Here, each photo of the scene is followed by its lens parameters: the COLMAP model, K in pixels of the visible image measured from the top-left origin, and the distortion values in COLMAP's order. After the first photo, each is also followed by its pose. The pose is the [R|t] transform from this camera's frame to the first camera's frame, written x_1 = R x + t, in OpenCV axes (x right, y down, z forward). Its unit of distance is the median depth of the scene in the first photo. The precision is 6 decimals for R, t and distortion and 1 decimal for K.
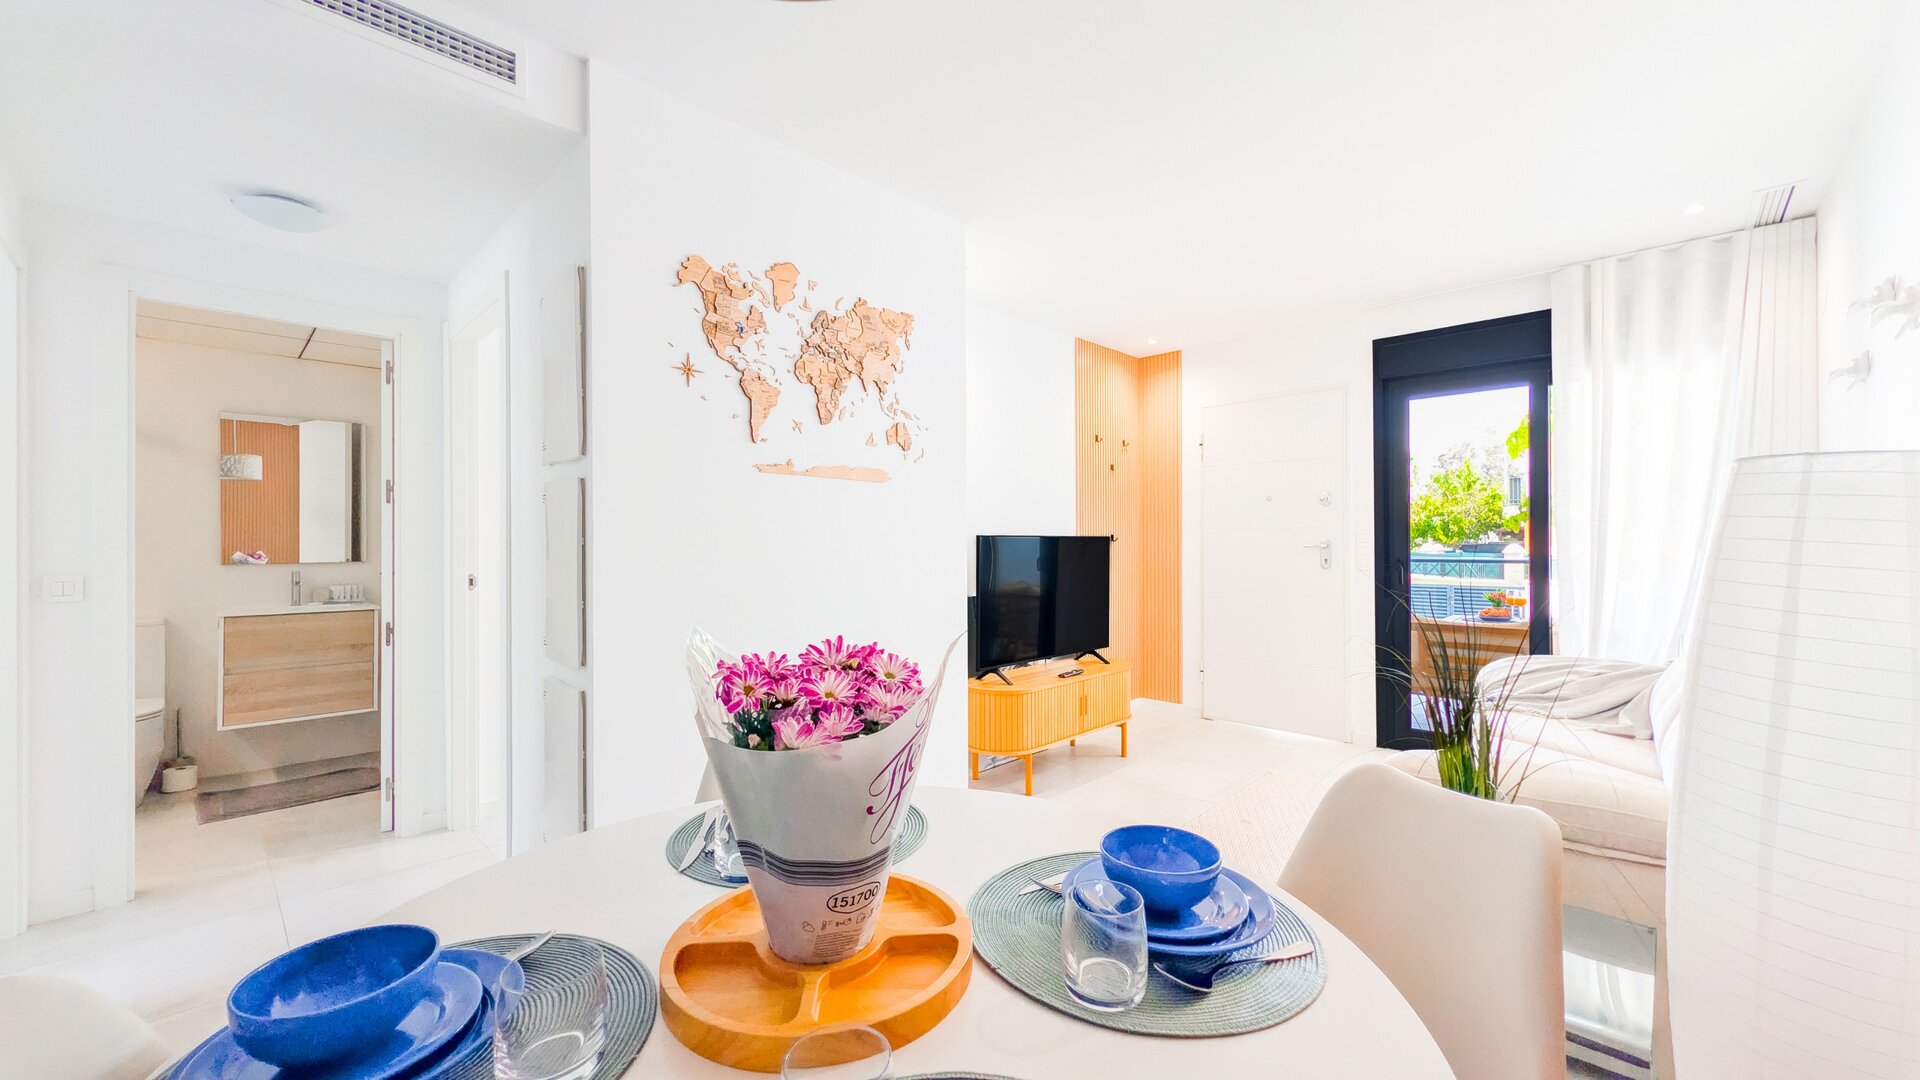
lens RADIAL K [[744.1, 0, 950.7], [0, 744.1, 540.8], [0, 0, 1]] dist [0.000762, 0.000260]
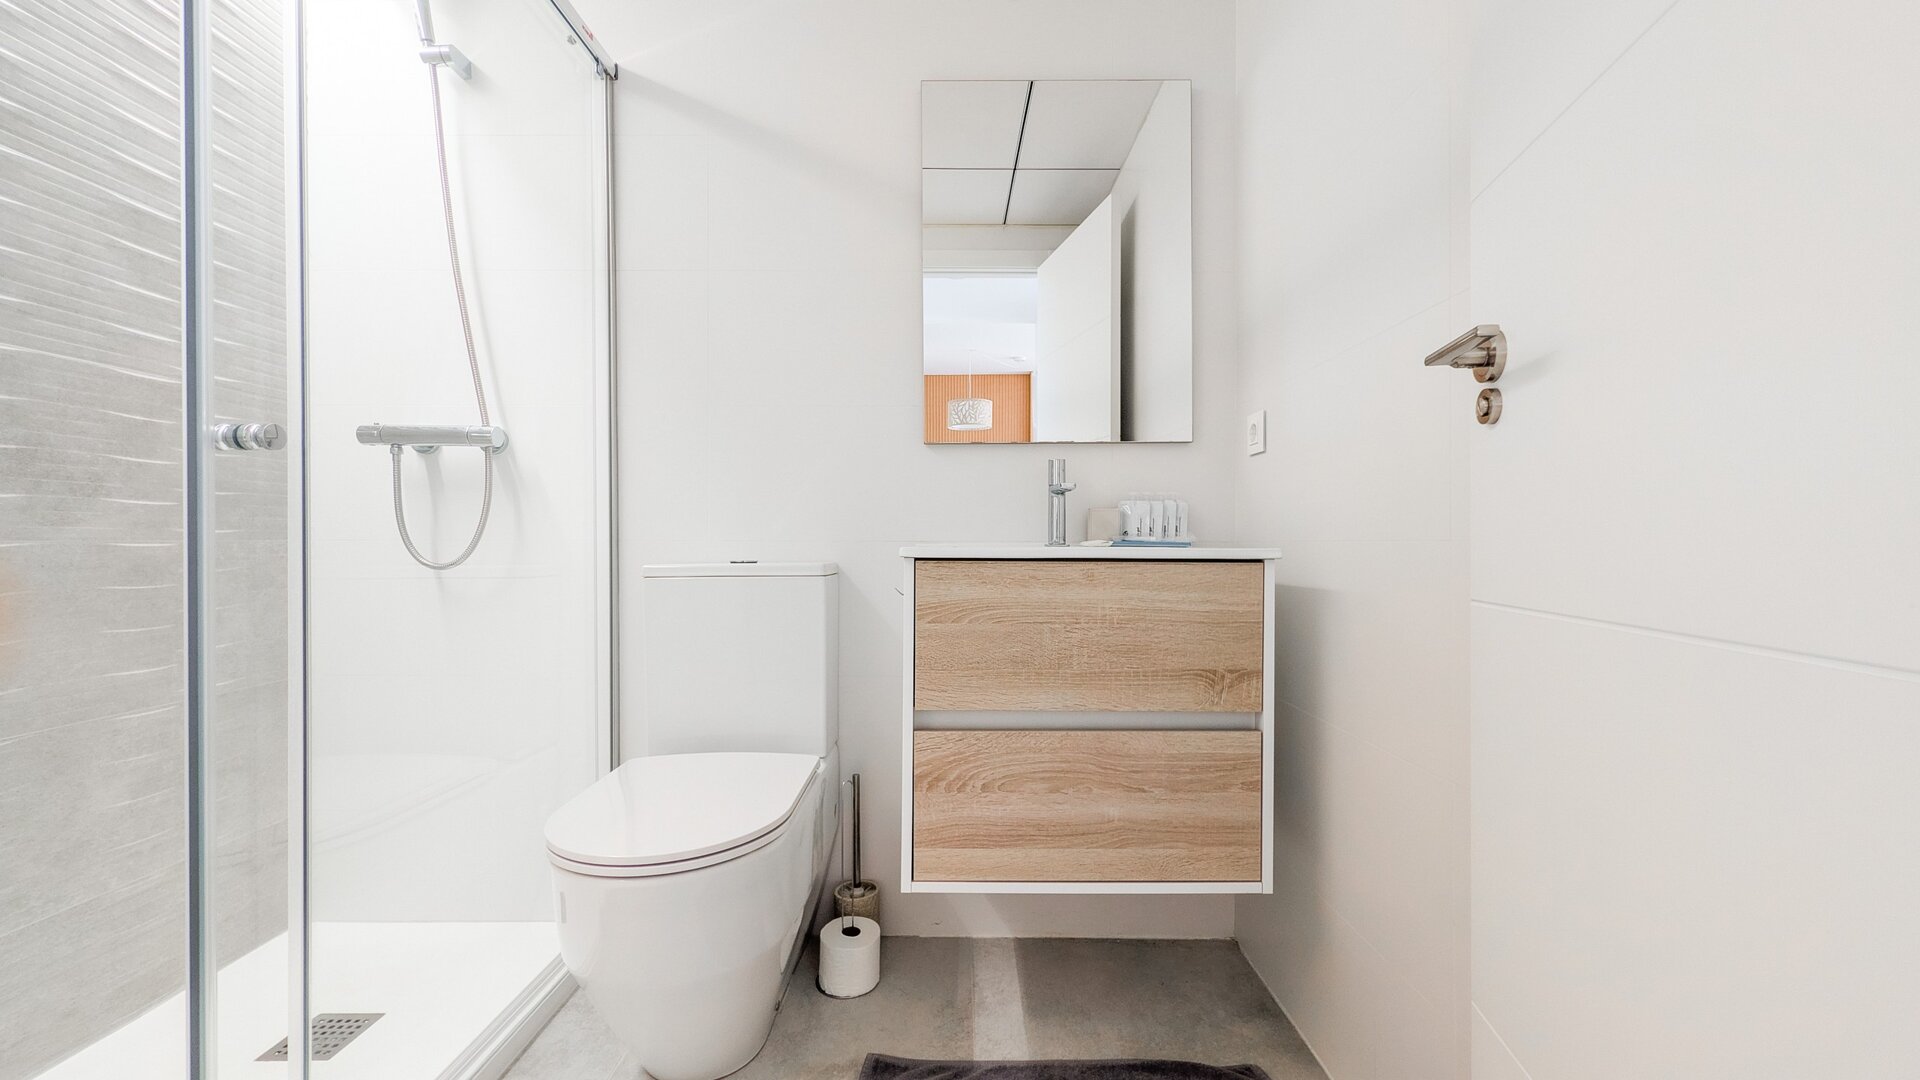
lens RADIAL K [[744.1, 0, 950.7], [0, 744.1, 540.8], [0, 0, 1]] dist [0.000762, 0.000260]
pose [[0.696778, 0.010467, -0.717210, -0.665977], [-0.002266, 0.999921, 0.012392, 0.083444], [0.717283, -0.007010, 0.696747, 0.715256]]
